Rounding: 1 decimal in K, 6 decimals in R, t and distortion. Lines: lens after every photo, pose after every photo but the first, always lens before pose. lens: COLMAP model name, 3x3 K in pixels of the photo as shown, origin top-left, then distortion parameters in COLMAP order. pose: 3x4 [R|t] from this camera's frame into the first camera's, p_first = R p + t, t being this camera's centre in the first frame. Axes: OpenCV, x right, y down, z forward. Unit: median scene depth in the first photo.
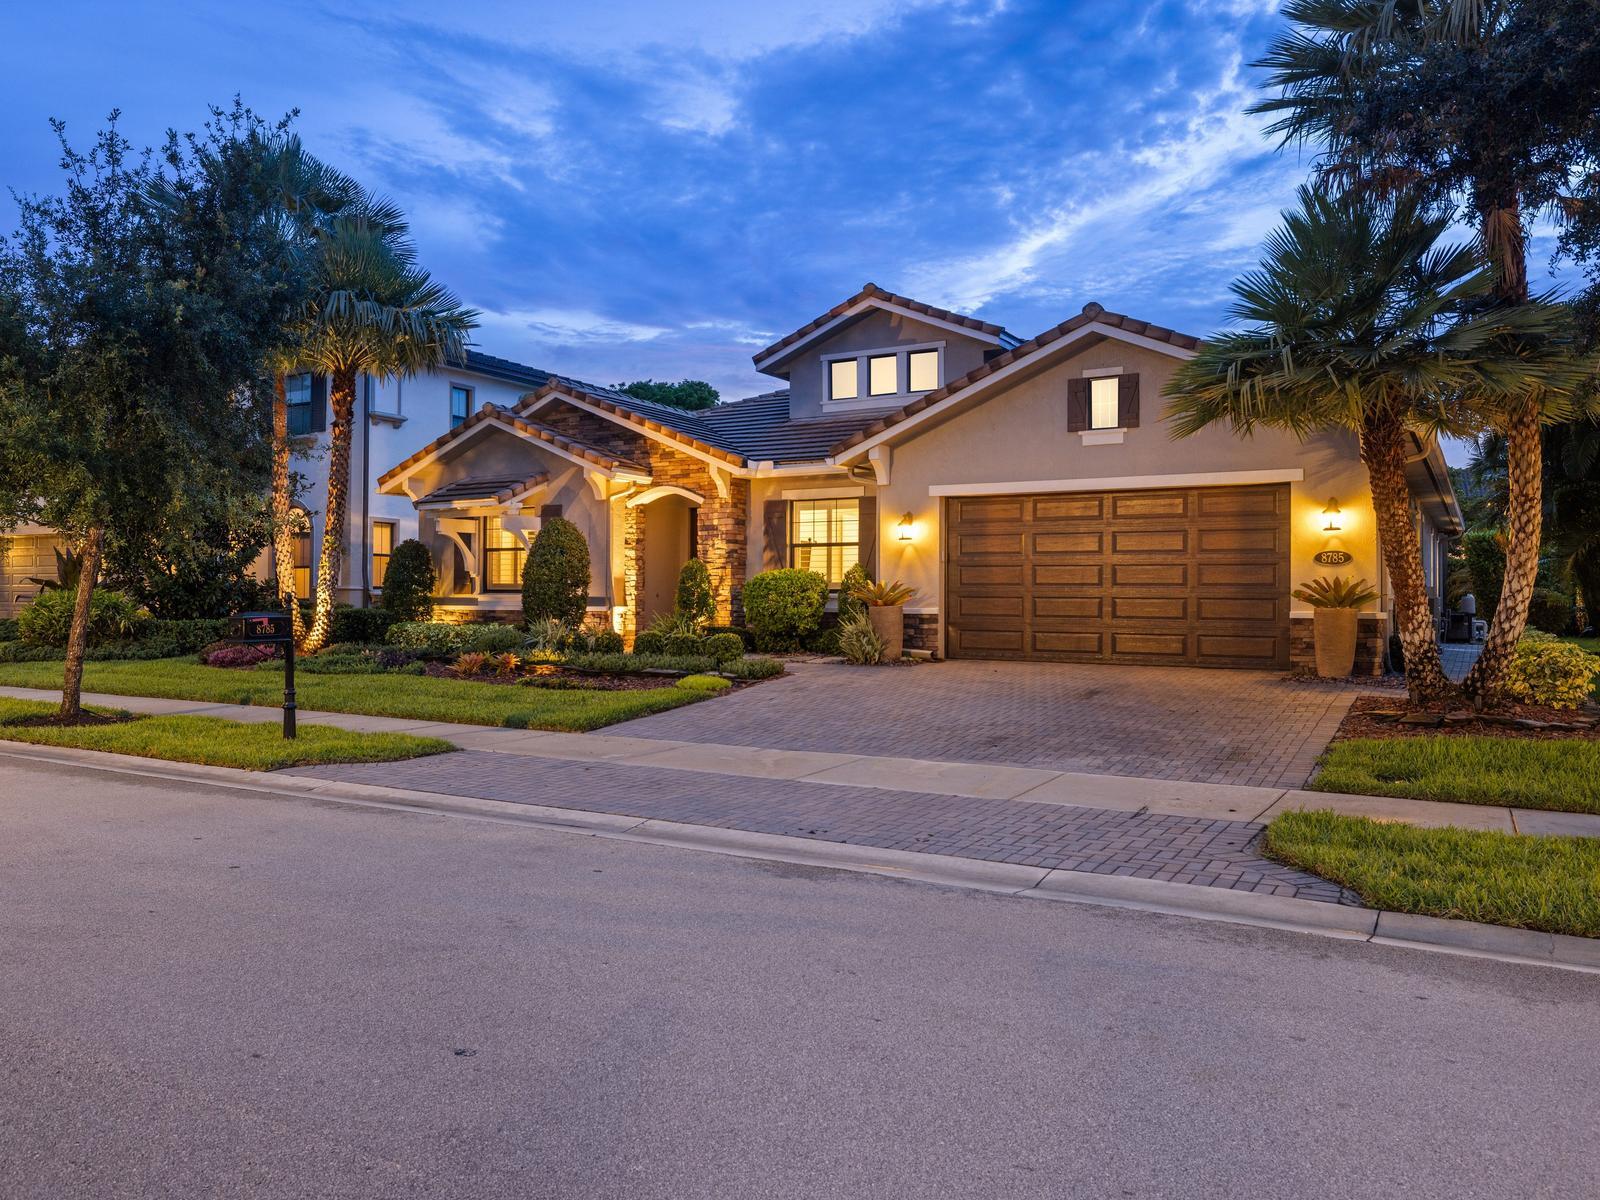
lens RADIAL K [[1215.2, 0, 798.6], [0, 1215.2, 598.9], [0, 0, 1]] dist [-0.002189, 0.003477]
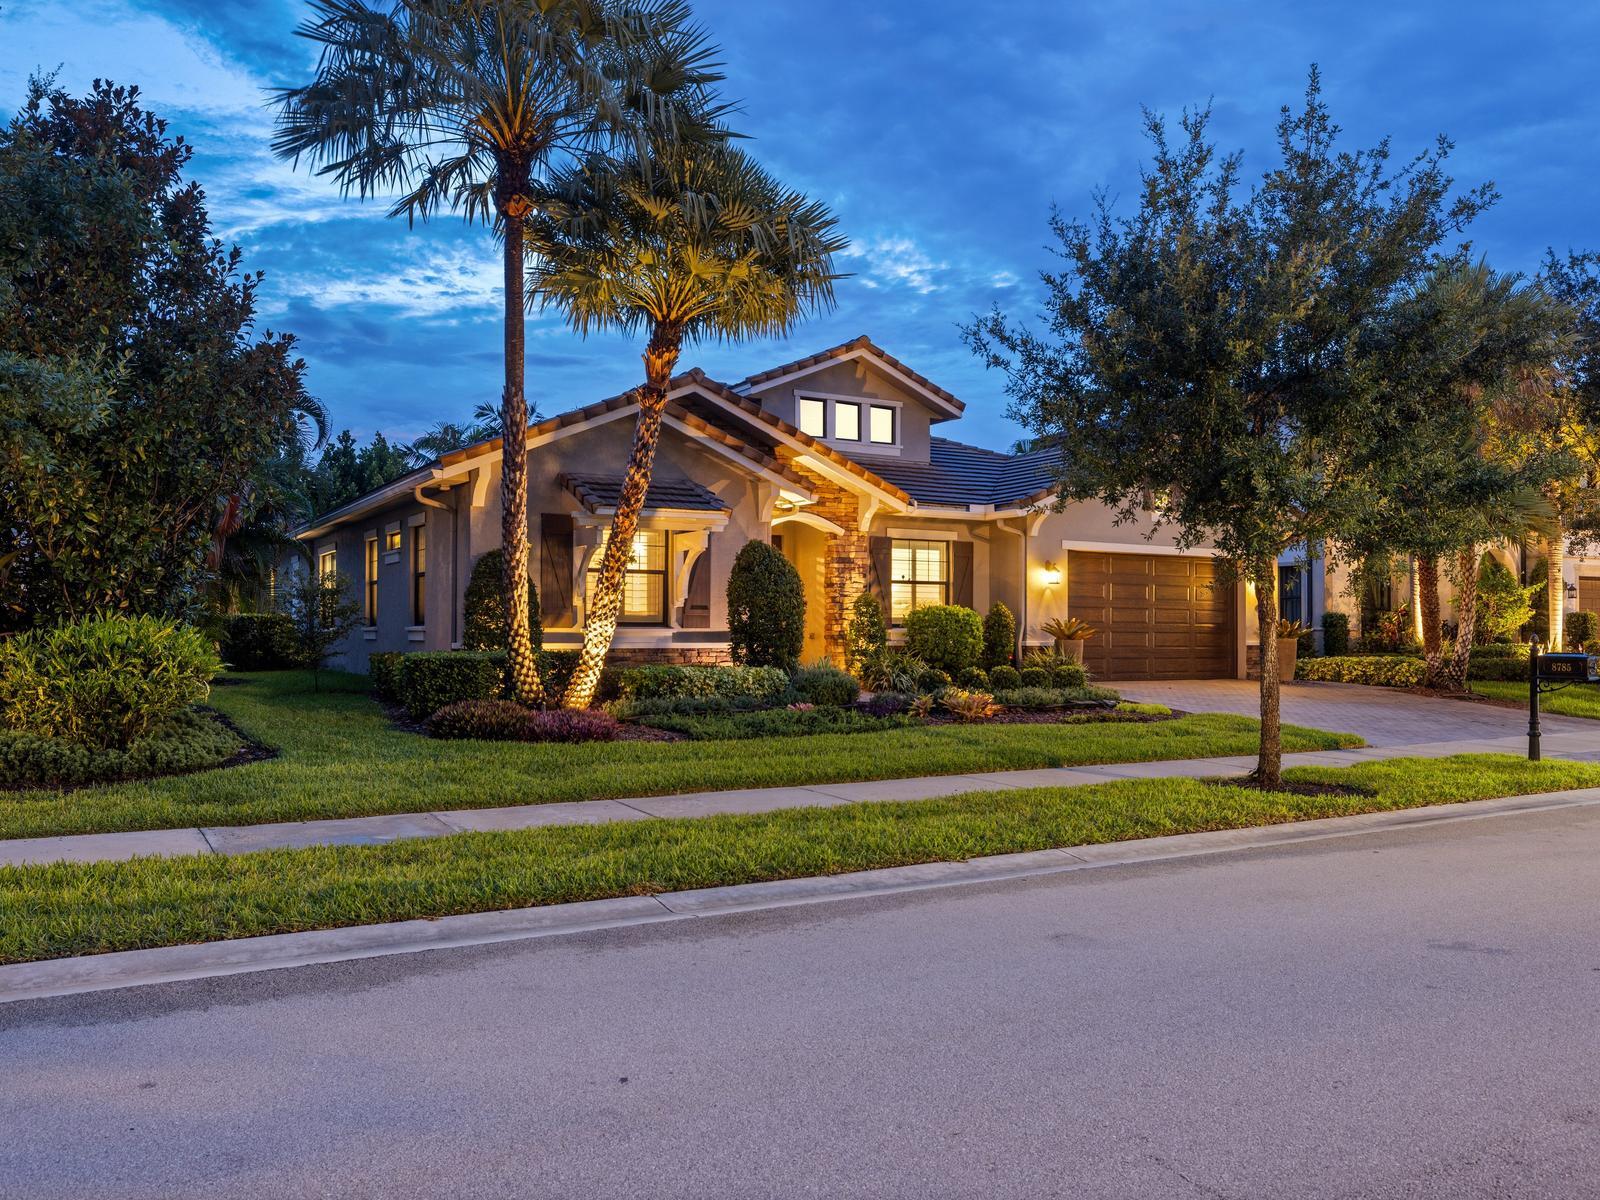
lens RADIAL K [[1215.2, 0, 792.9], [0, 1215.2, 613.7], [0, 0, 1]] dist [-0.002189, 0.003477]
pose [[0.484491, 0.008622, 0.874754, -0.935175], [-0.003166, 0.999962, -0.008103, -0.007672], [-0.874791, 0.001156, 0.484500, 0.560802]]
